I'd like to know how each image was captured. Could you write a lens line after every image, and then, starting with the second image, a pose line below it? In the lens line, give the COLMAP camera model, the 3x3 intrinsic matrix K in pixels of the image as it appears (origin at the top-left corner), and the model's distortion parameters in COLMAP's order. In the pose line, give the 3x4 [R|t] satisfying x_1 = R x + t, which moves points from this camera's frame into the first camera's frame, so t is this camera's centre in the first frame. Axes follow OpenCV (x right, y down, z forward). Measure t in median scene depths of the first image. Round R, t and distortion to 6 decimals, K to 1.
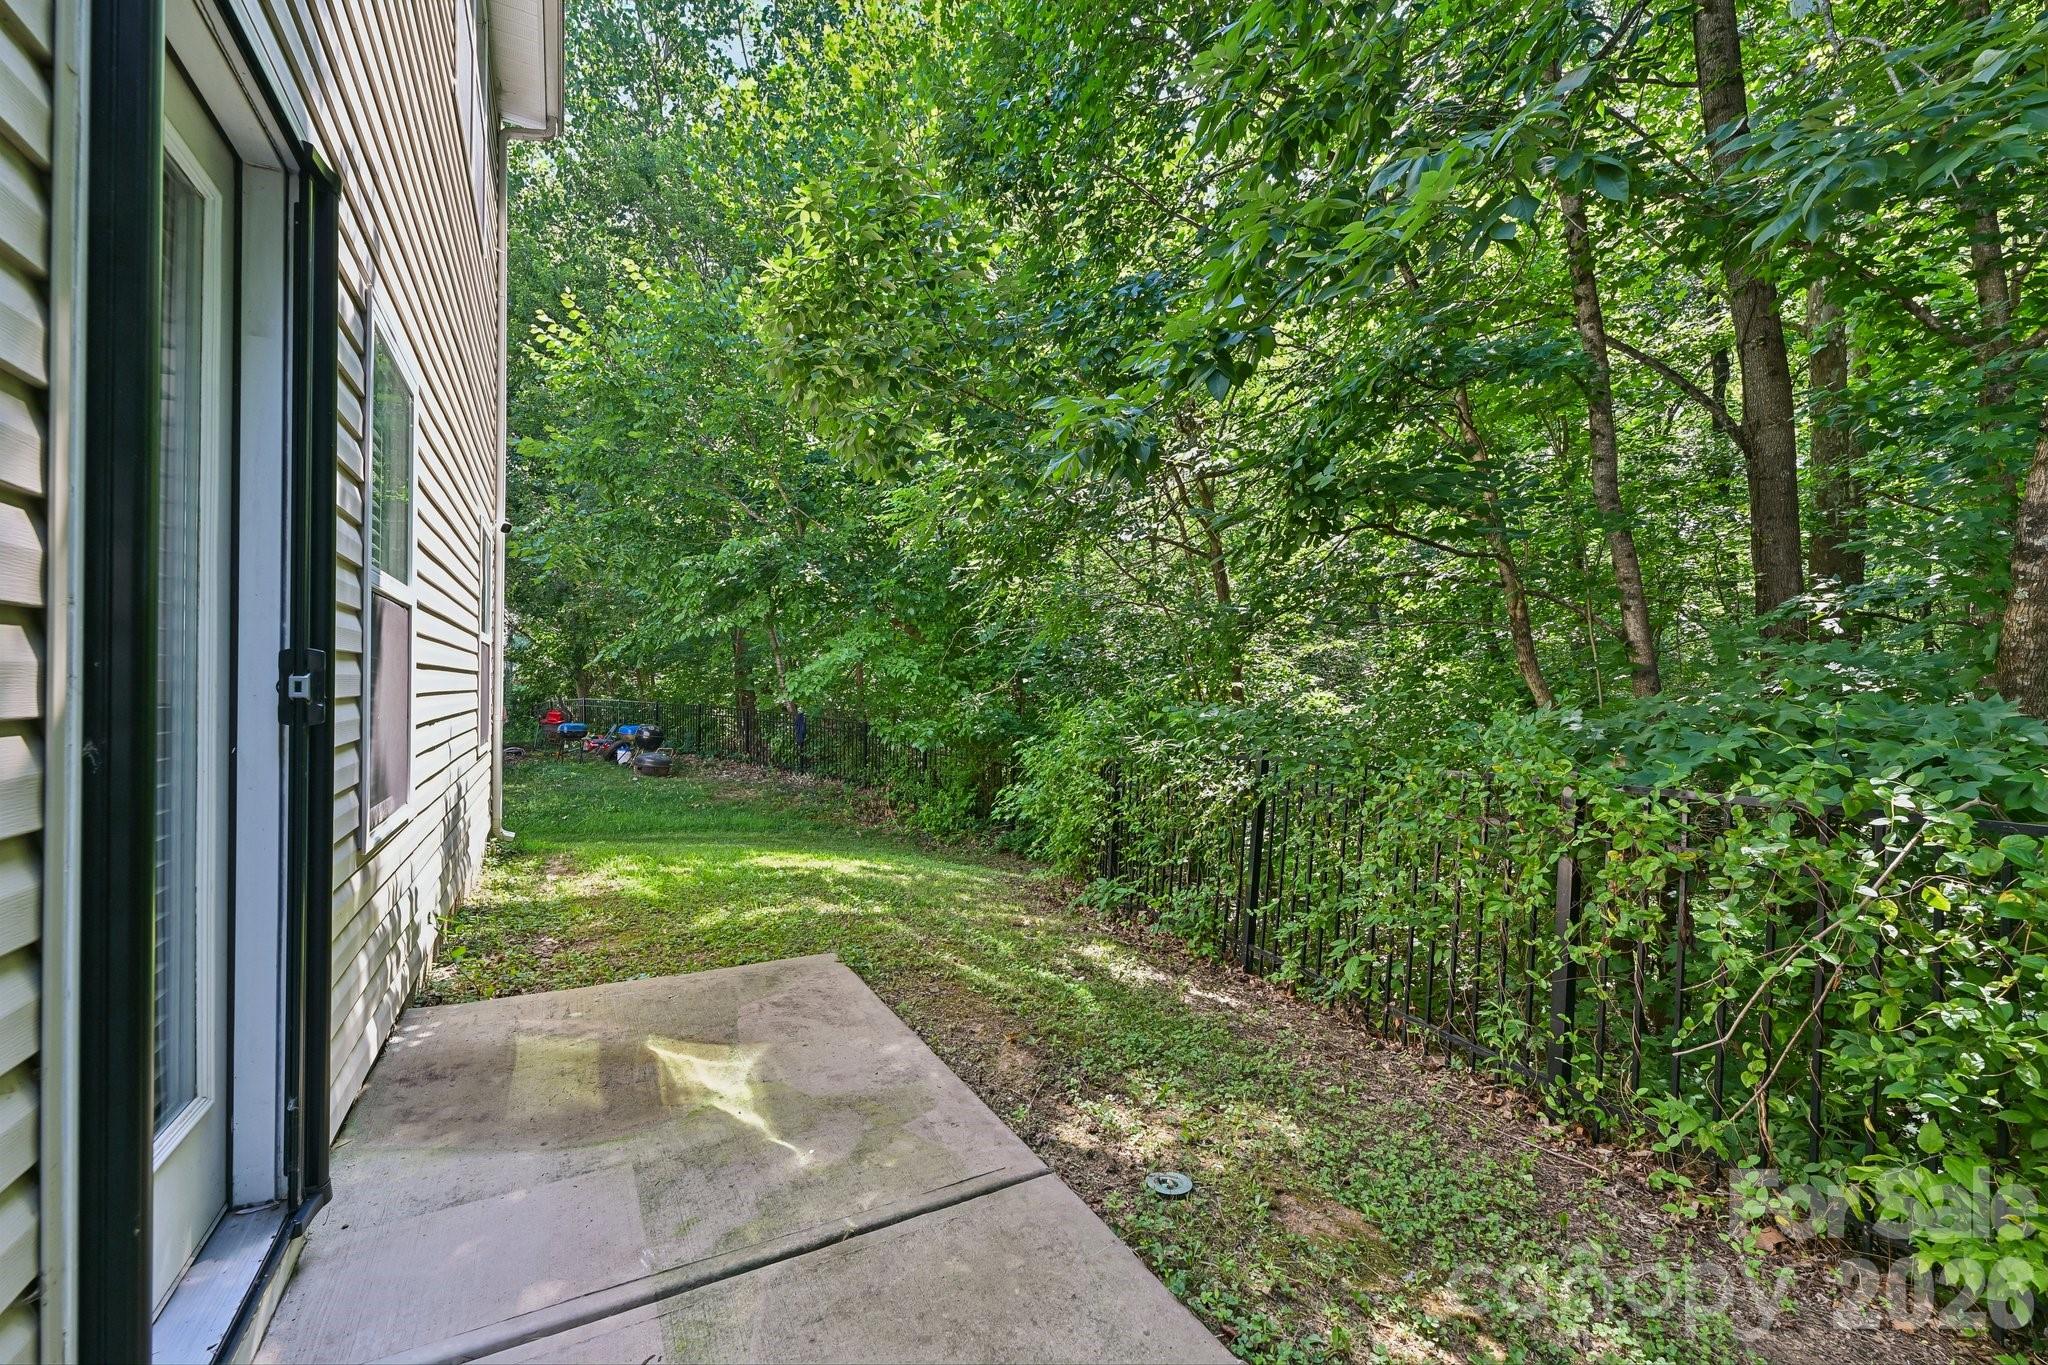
lens RADIAL K [[824.4, 0, 1021.2], [0, 824.4, 674.5], [0, 0, 1]] dist [0.000436, 0.000235]
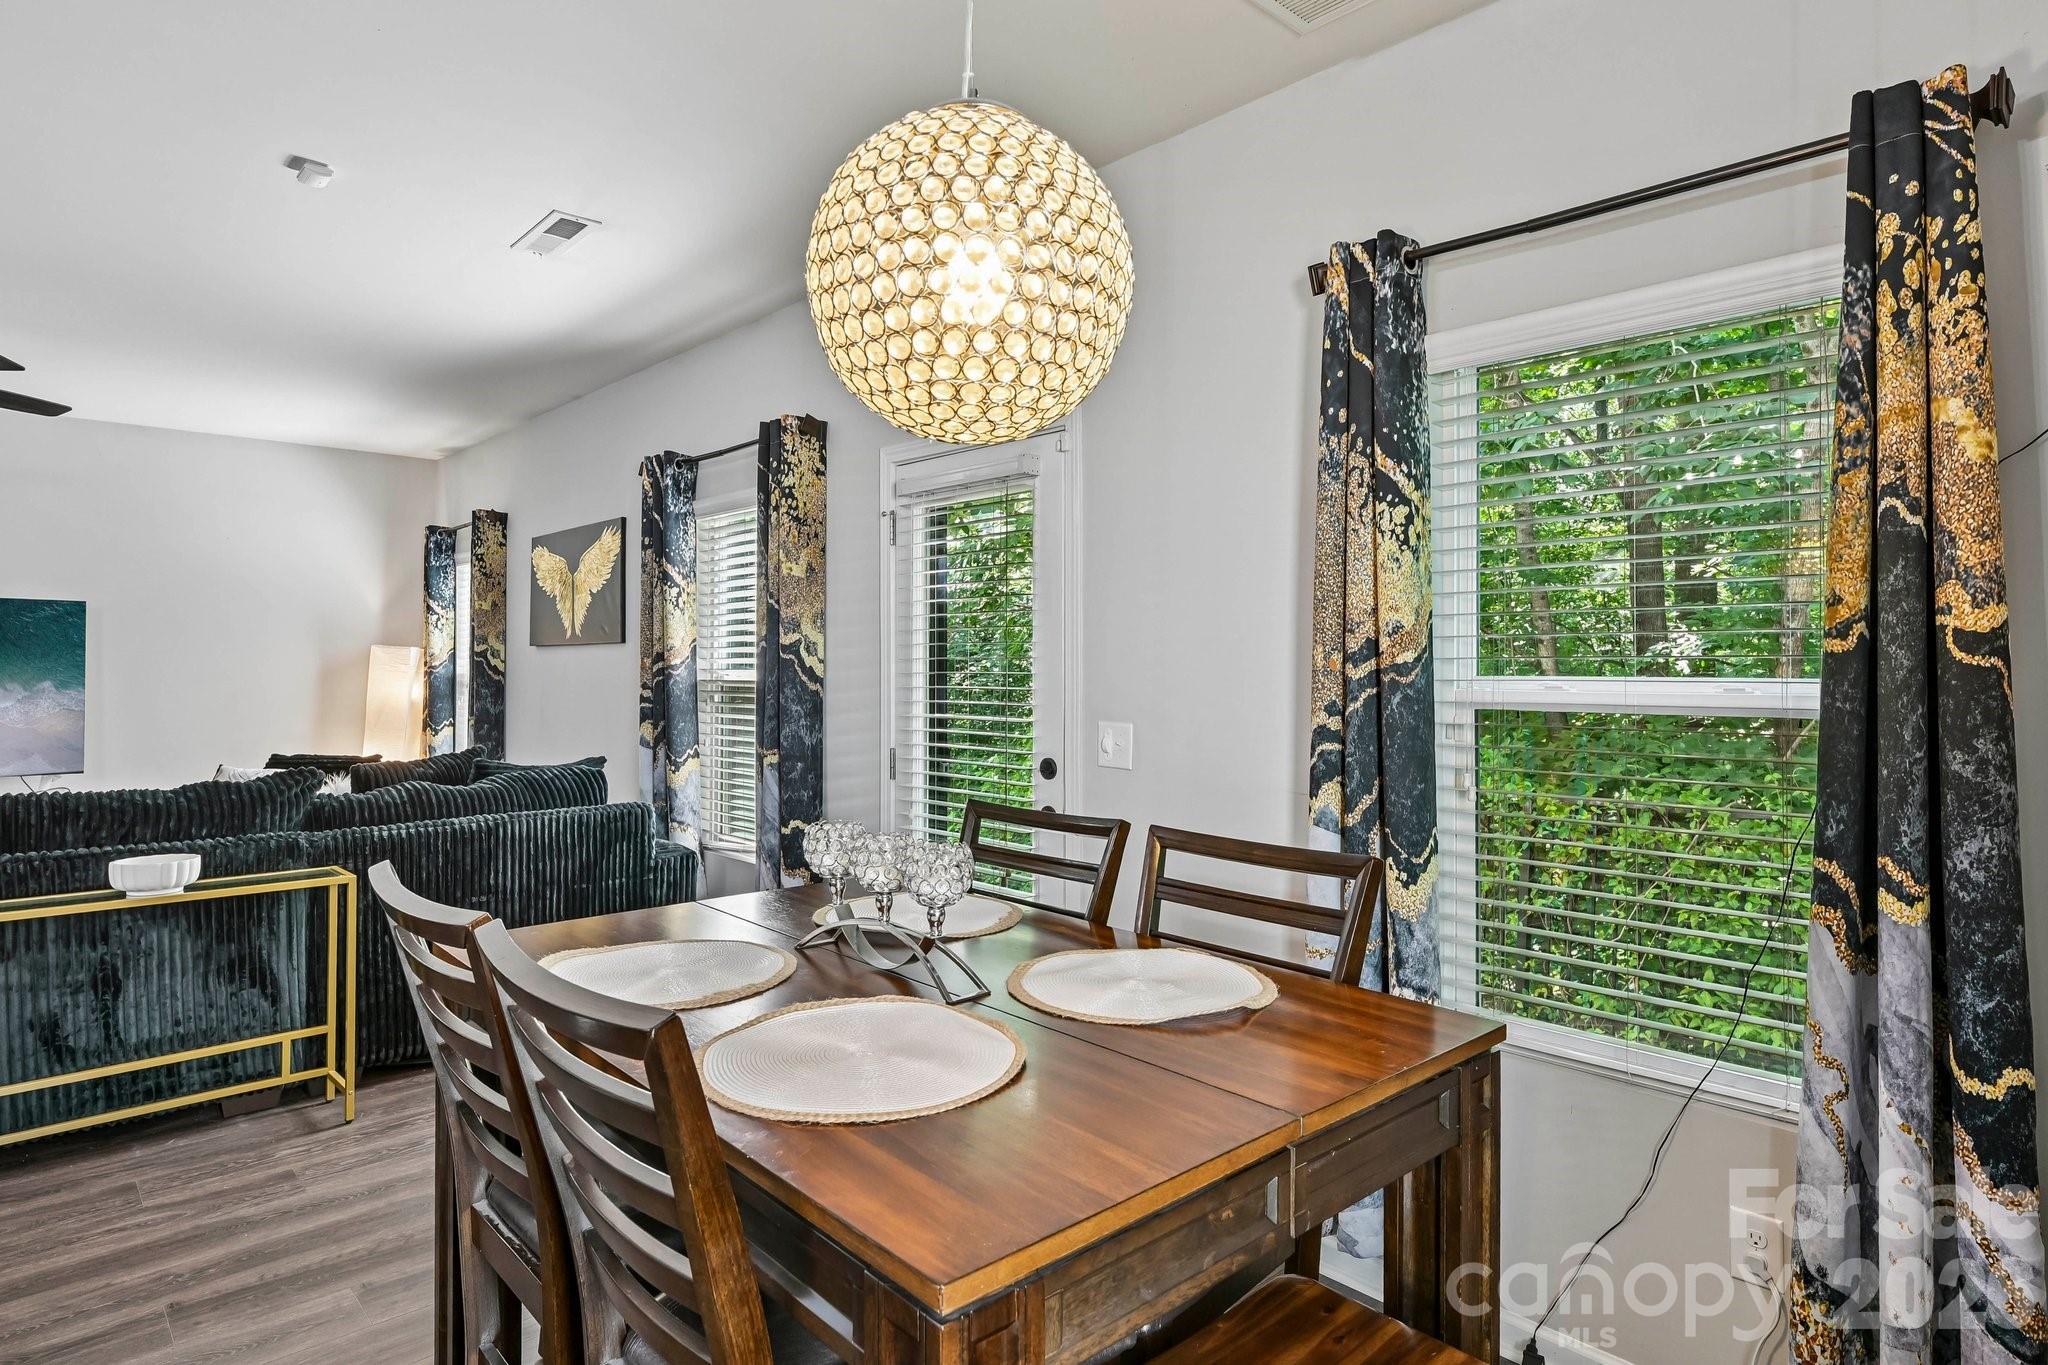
lens RADIAL K [[1129.6, 0, 1030.5], [0, 1129.6, 654.5], [0, 0, 1]] dist [0.005774, -0.000221]
pose [[0.971538, 0.000541, 0.236884, -0.811161], [0.000352, 0.999993, -0.003728, -0.139815], [-0.236884, 0.003705, 0.971531, -0.907729]]
